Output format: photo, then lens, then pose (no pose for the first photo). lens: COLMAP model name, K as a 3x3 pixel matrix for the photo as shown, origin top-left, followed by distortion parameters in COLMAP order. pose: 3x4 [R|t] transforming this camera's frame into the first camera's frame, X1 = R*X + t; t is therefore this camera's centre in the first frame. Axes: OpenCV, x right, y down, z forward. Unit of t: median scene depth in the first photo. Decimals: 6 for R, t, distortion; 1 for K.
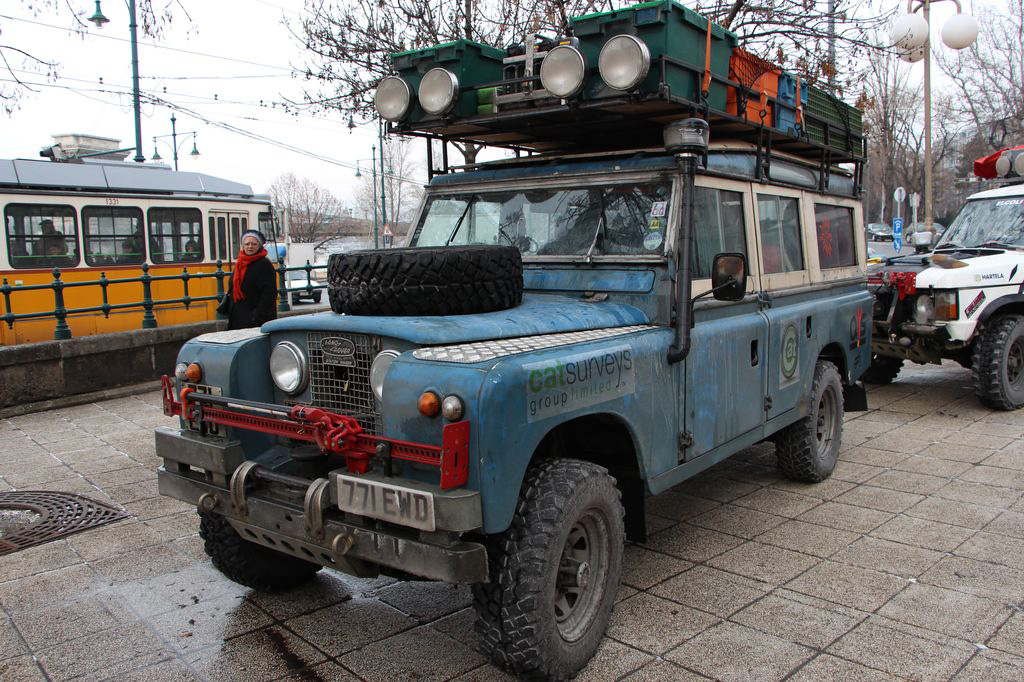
lens RADIAL K [[838.5, 0, 518.2], [0, 838.5, 357.8], [0, 0, 1]] dist [-0.184939, 0.159014]
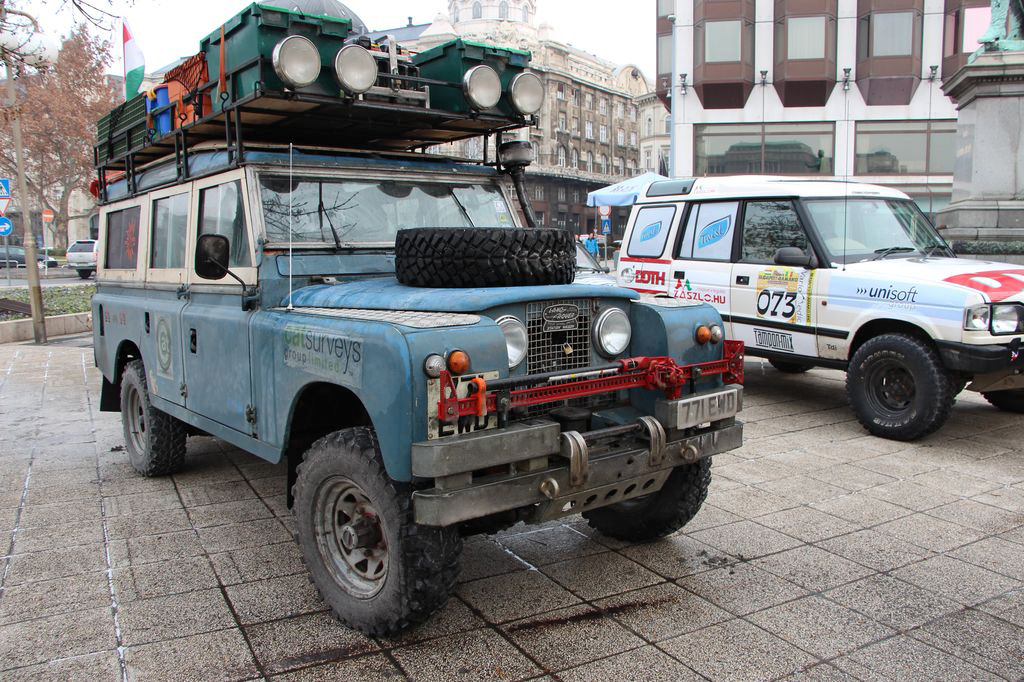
lens RADIAL K [[838.5, 0, 518.2], [0, 838.5, 357.8], [0, 0, 1]] dist [-0.184939, 0.159014]
pose [[0.241427, -0.102533, 0.964987, -1.299913], [0.134675, 0.988320, 0.071319, -0.041503], [-0.961028, 0.112741, 0.252416, 0.790461]]
